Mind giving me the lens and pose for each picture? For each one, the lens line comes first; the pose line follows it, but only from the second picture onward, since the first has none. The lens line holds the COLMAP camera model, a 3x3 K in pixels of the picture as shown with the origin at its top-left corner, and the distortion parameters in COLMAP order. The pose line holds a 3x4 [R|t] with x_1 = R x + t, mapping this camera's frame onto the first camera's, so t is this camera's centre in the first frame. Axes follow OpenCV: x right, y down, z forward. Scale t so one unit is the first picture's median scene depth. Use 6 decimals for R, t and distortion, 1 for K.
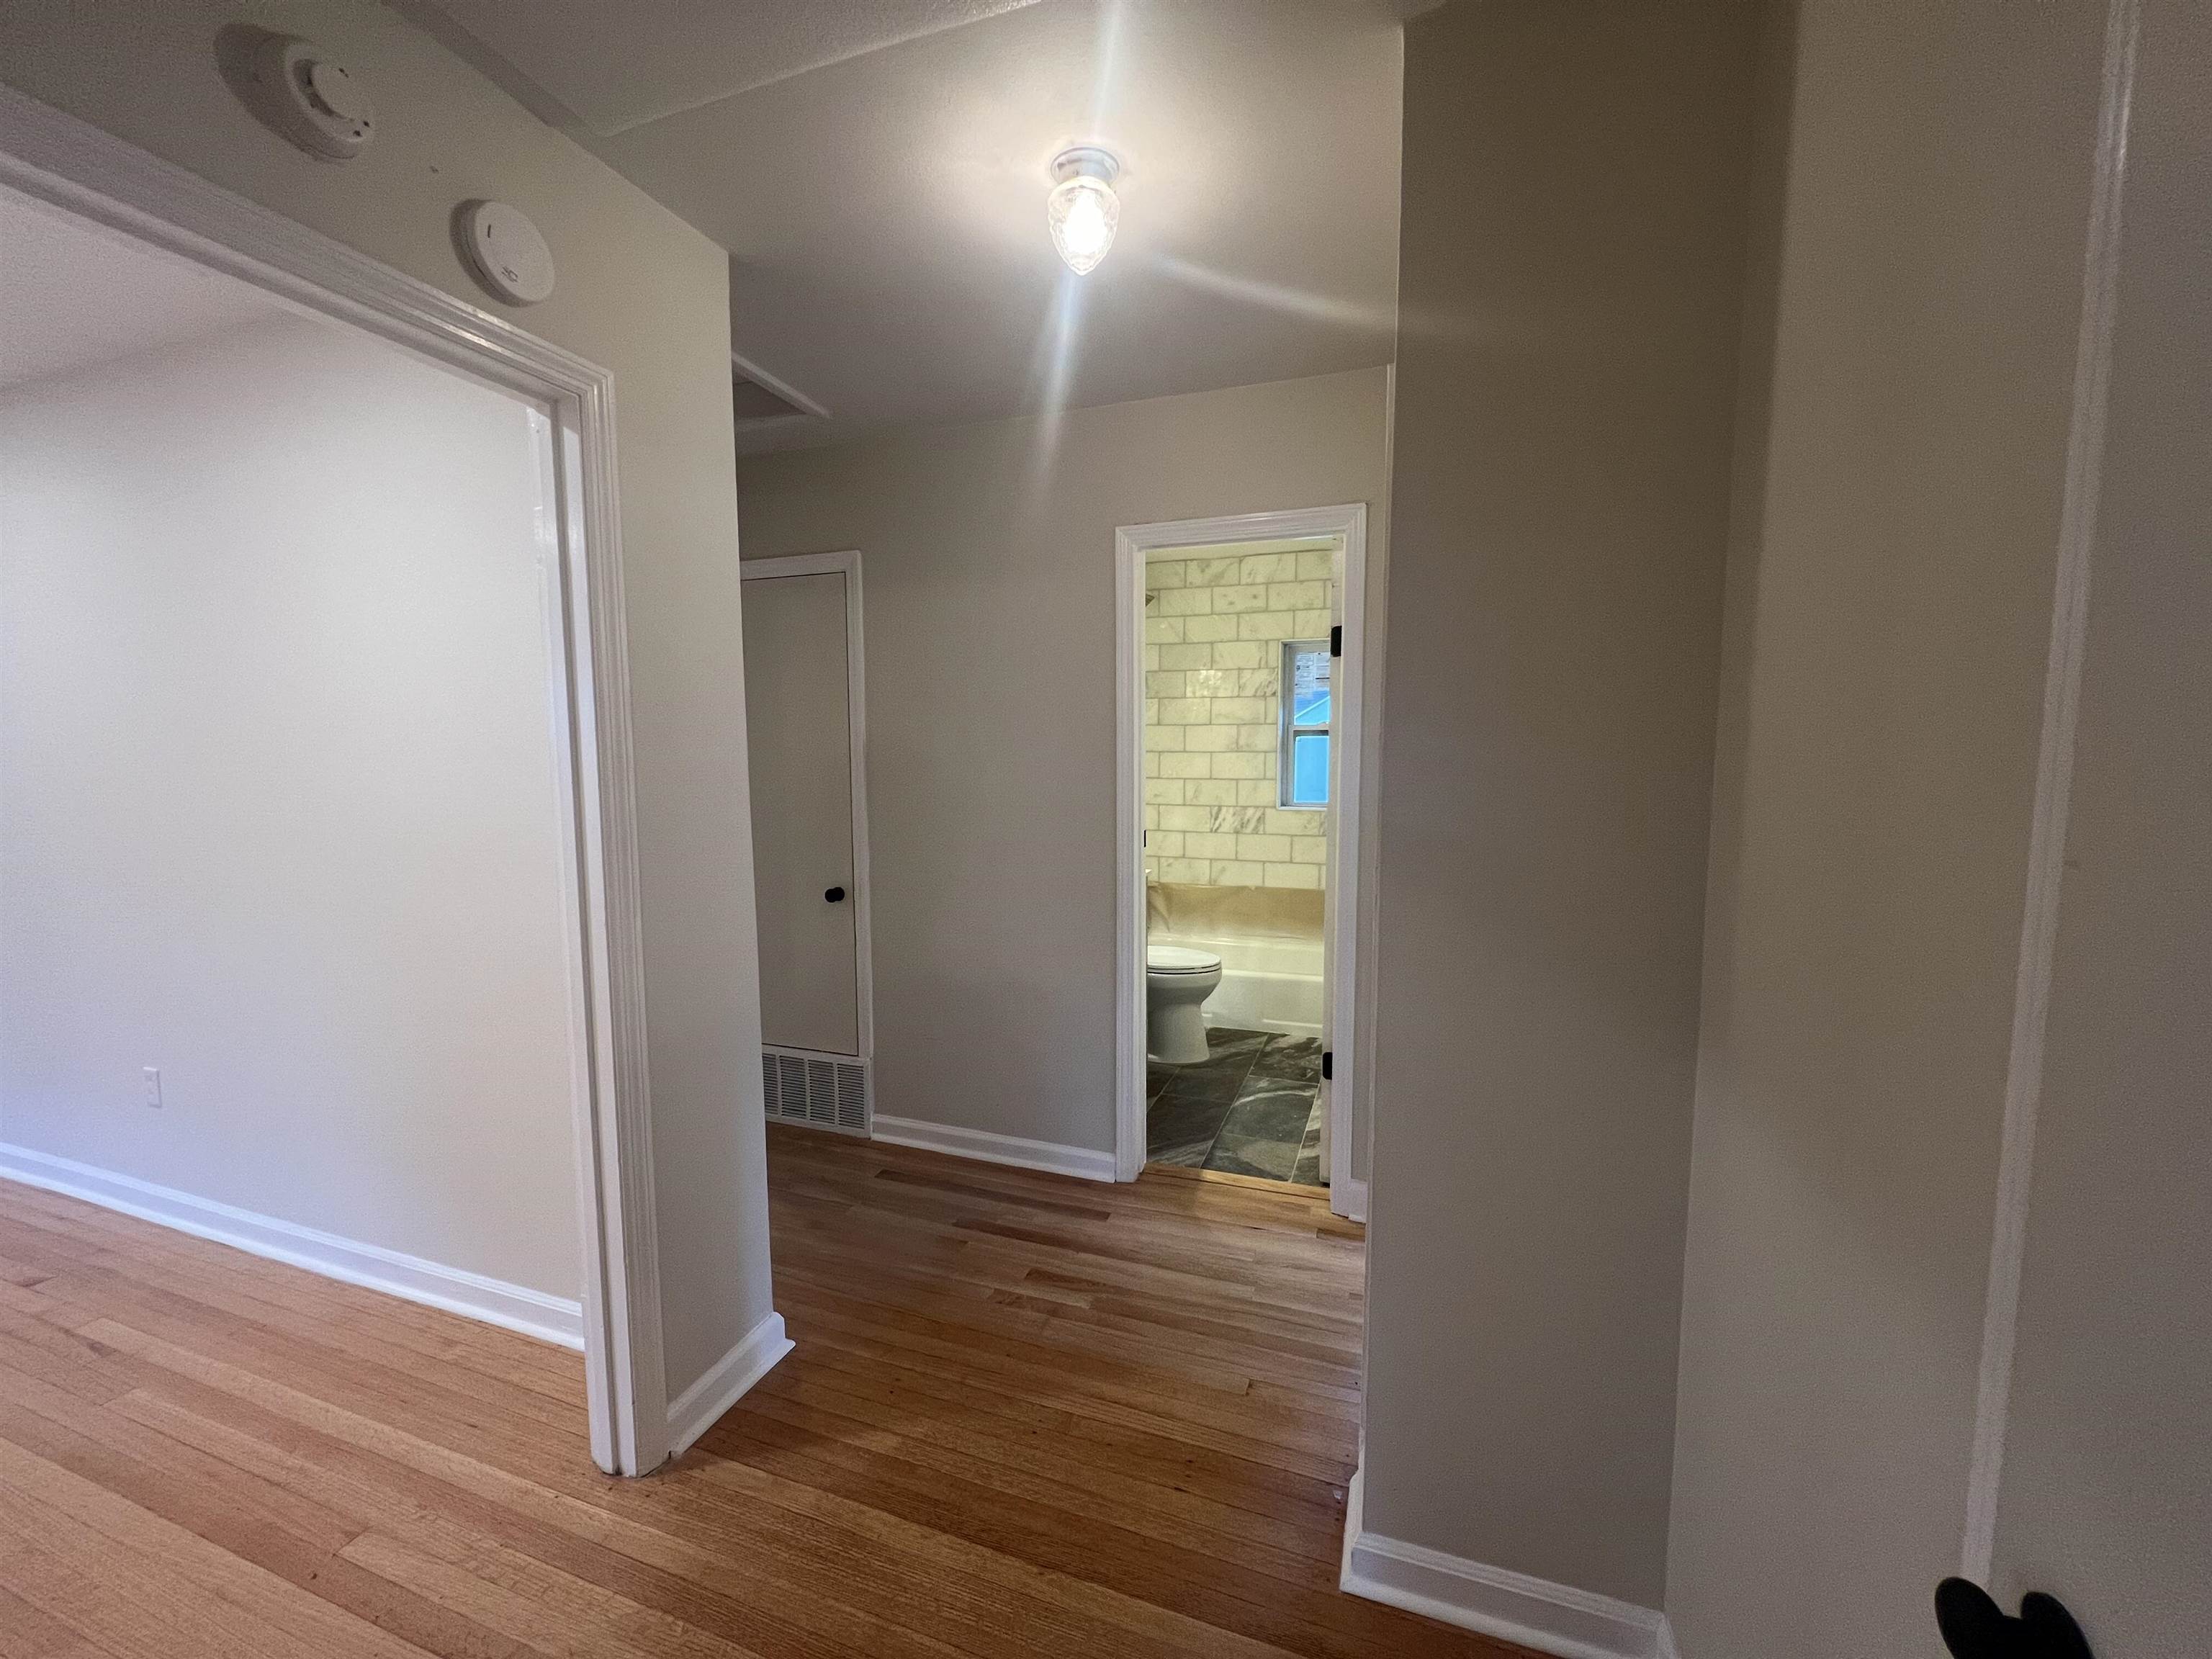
lens RADIAL K [[883.5, 0, 1100.5], [0, 883.5, 831.6], [0, 0, 1]] dist [-0.000065, -0.000105]
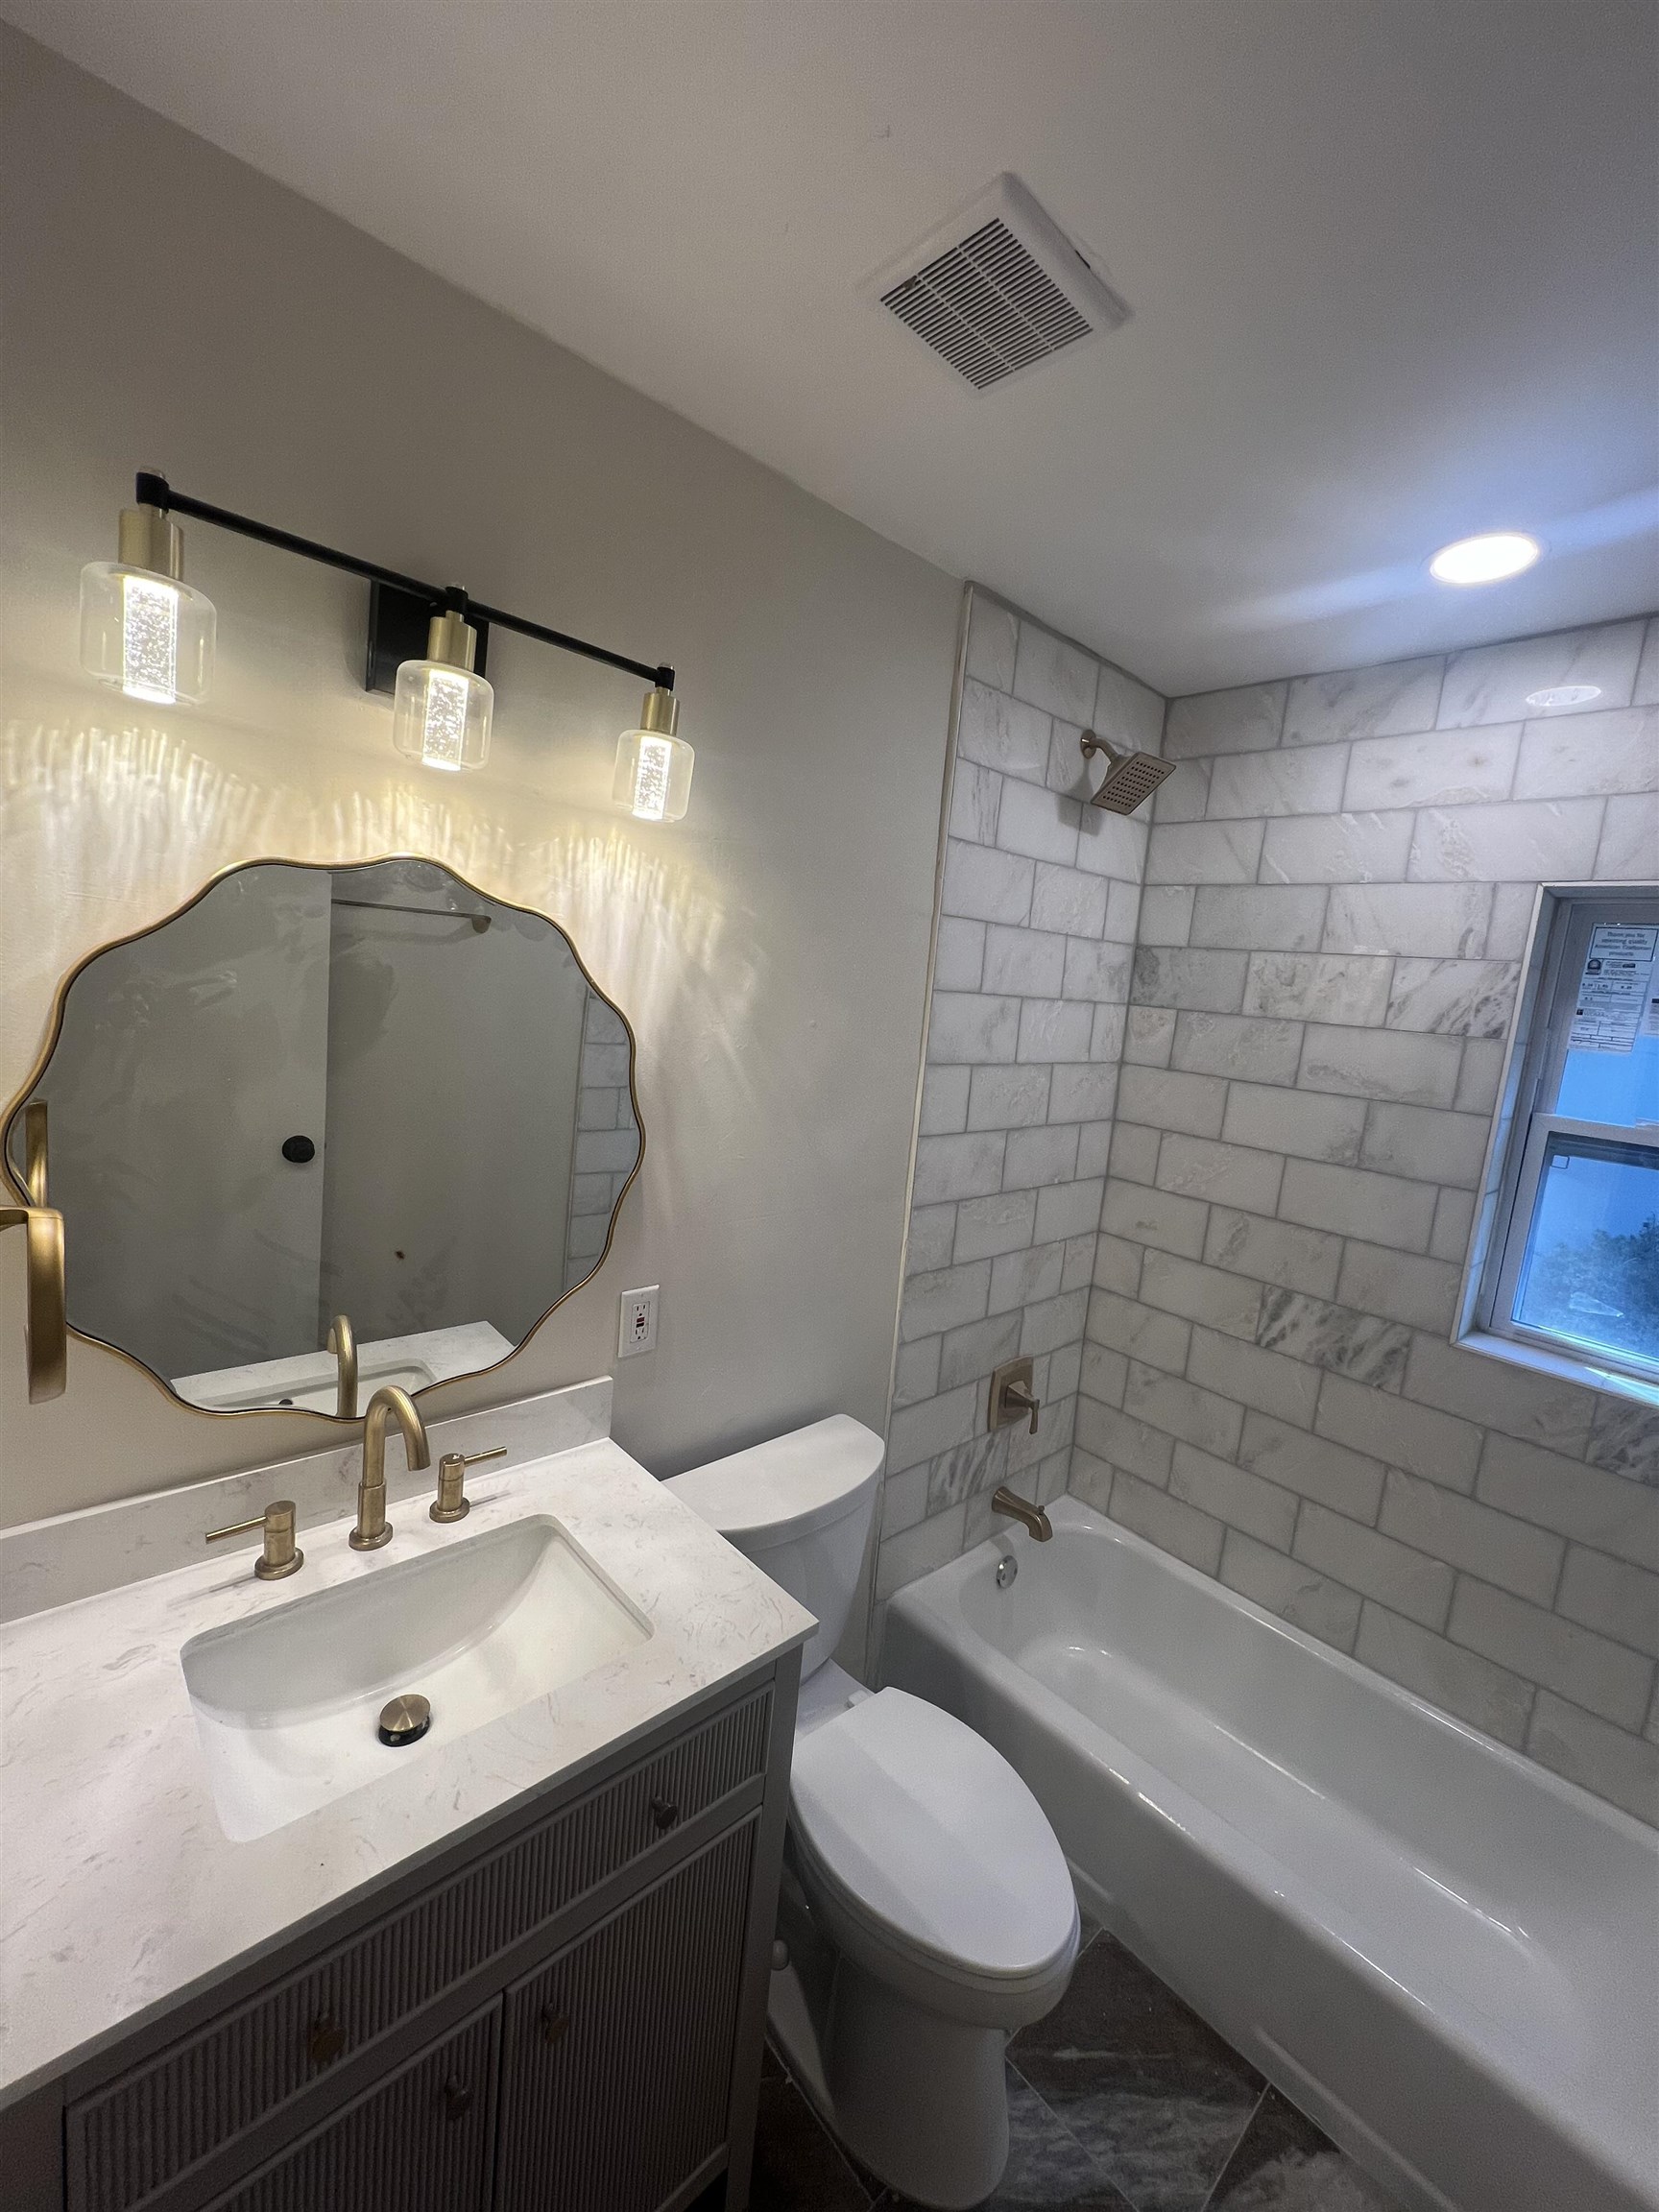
lens RADIAL K [[892.1, 0, 830.2], [0, 892.1, 1096.7], [0, 0, 1]] dist [-0.003854, 0.001405]
pose [[0.877708, 0.145336, -0.456624, 0.125022], [-0.136953, 0.989232, 0.051610, -0.109568], [0.459208, 0.017237, 0.888161, 0.539660]]
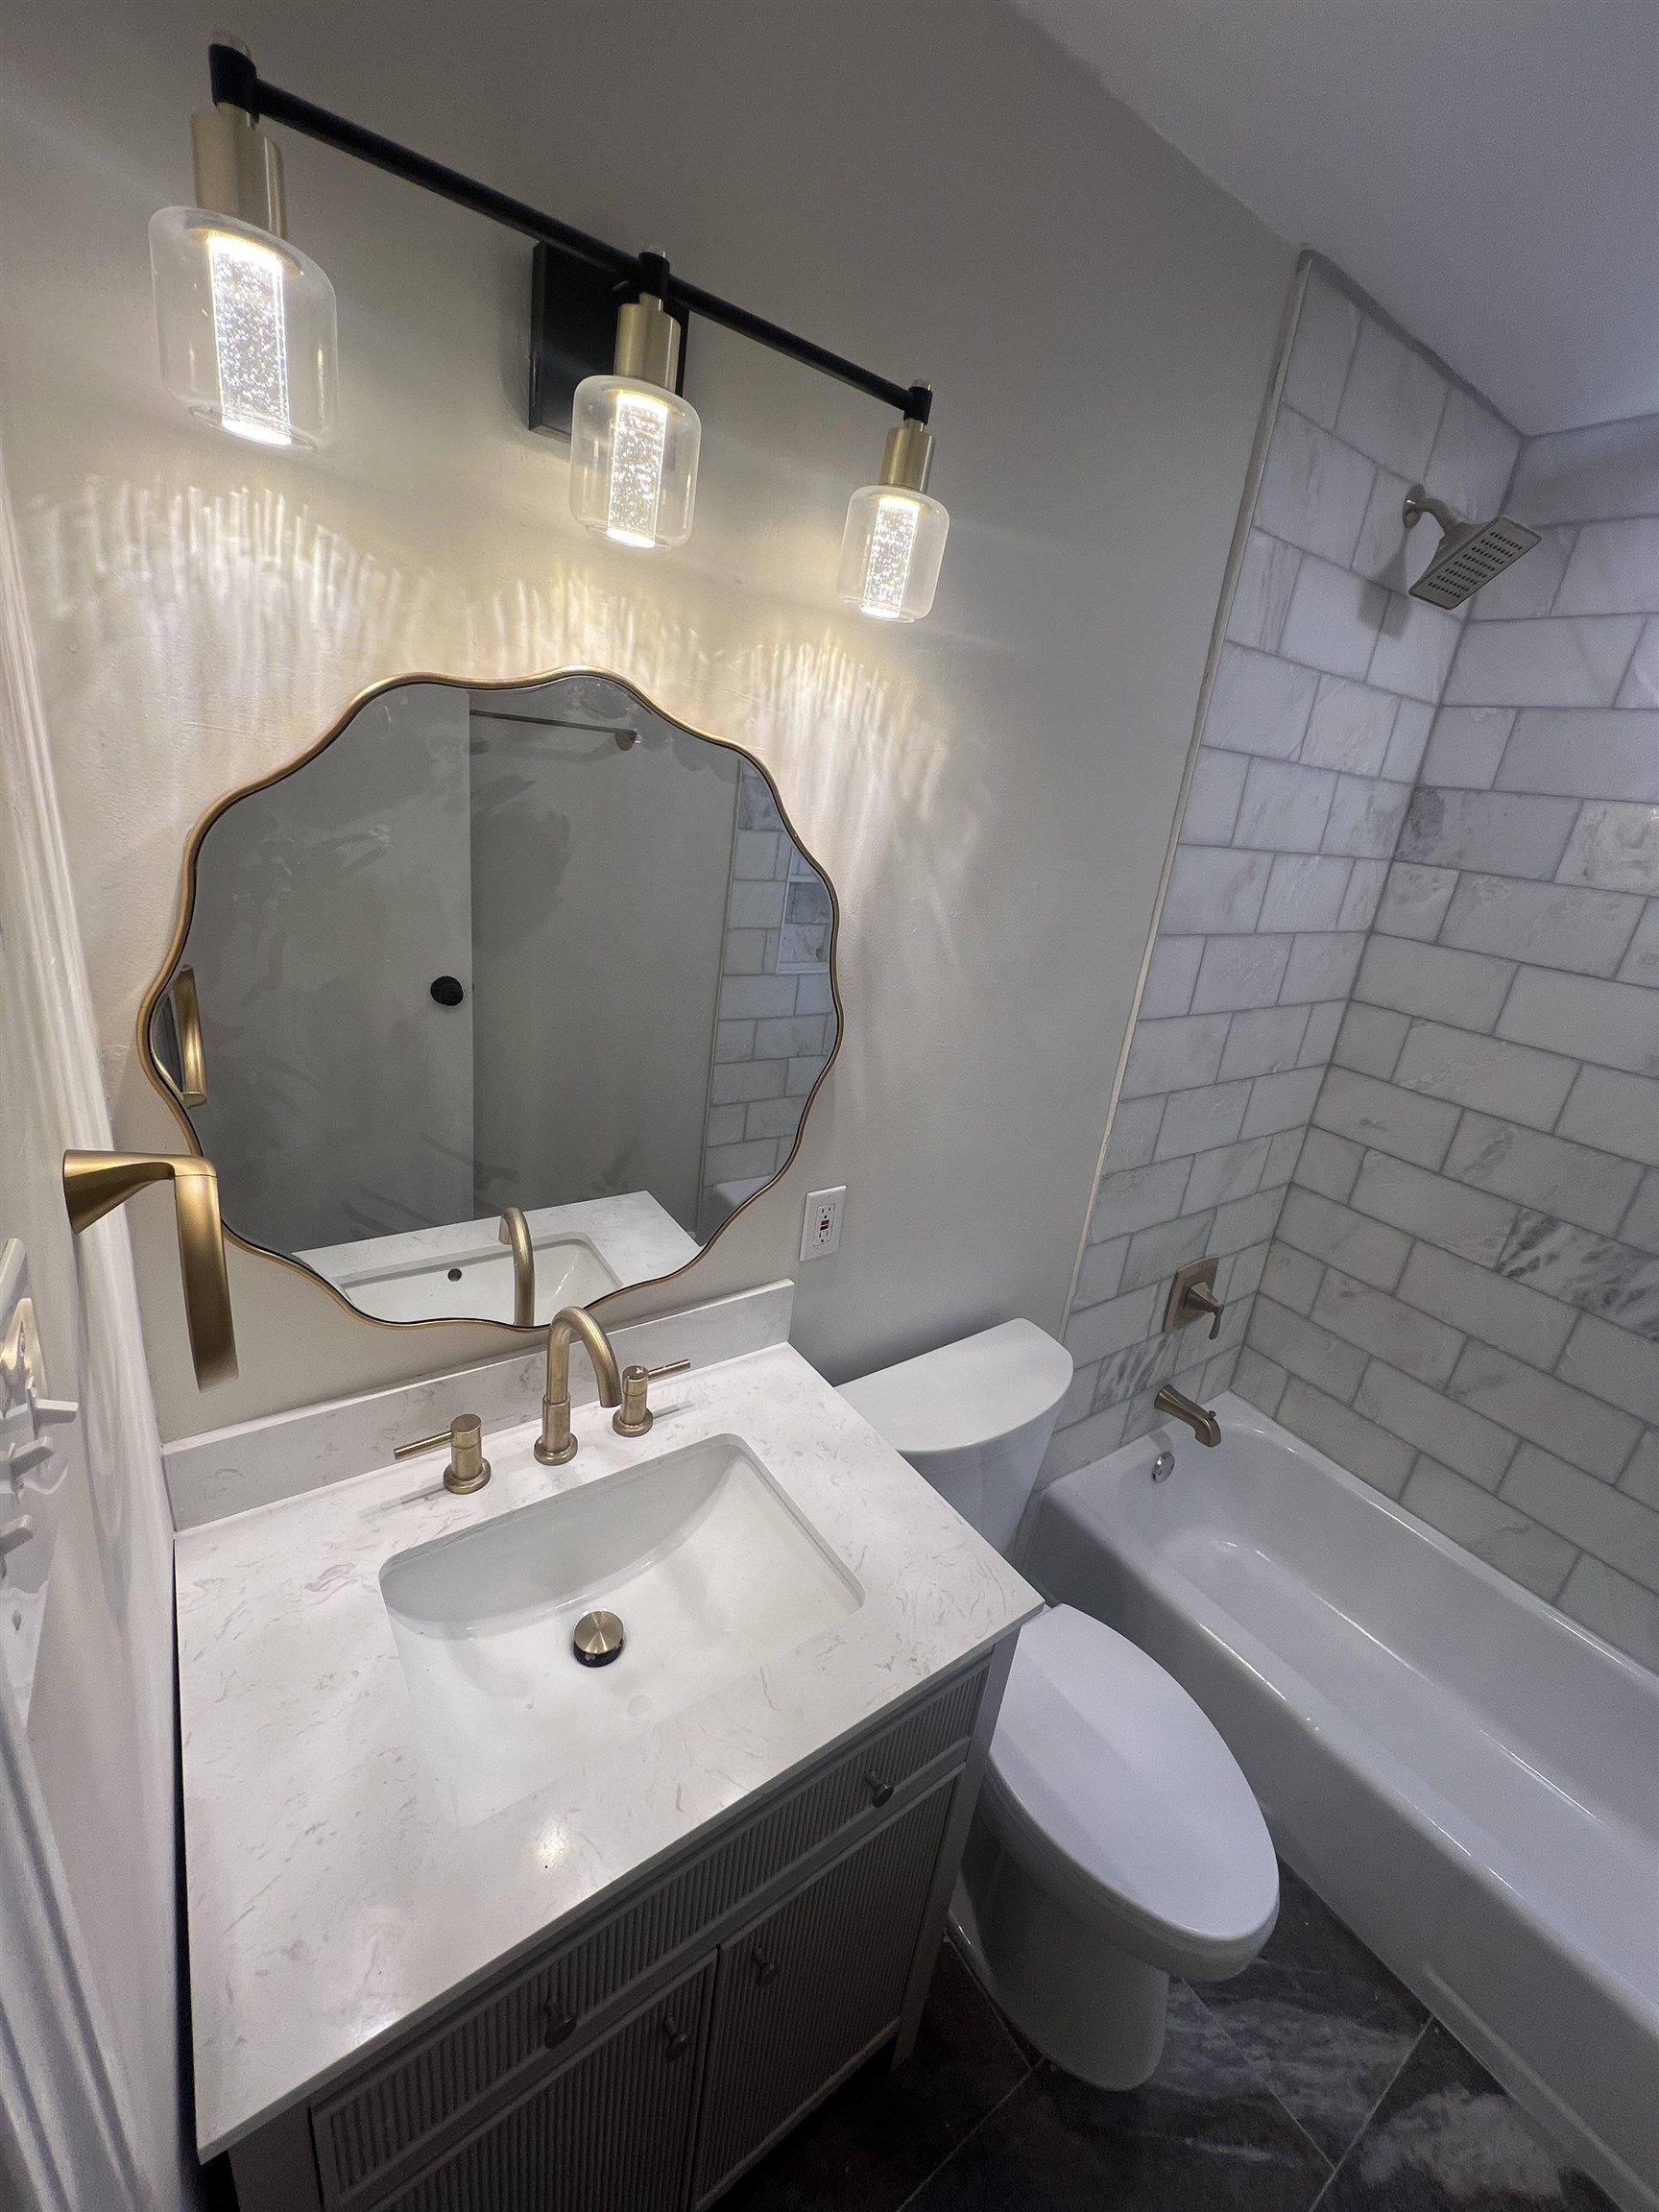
lens RADIAL K [[892.1, 0, 829.5], [0, 892.1, 1099.6], [0, 0, 1]] dist [-0.003854, 0.001405]
pose [[0.808639, 0.287181, -0.513449, 0.072349], [-0.168369, 0.949225, 0.265751, -0.118127], [0.563697, -0.128448, 0.815933, 0.563517]]
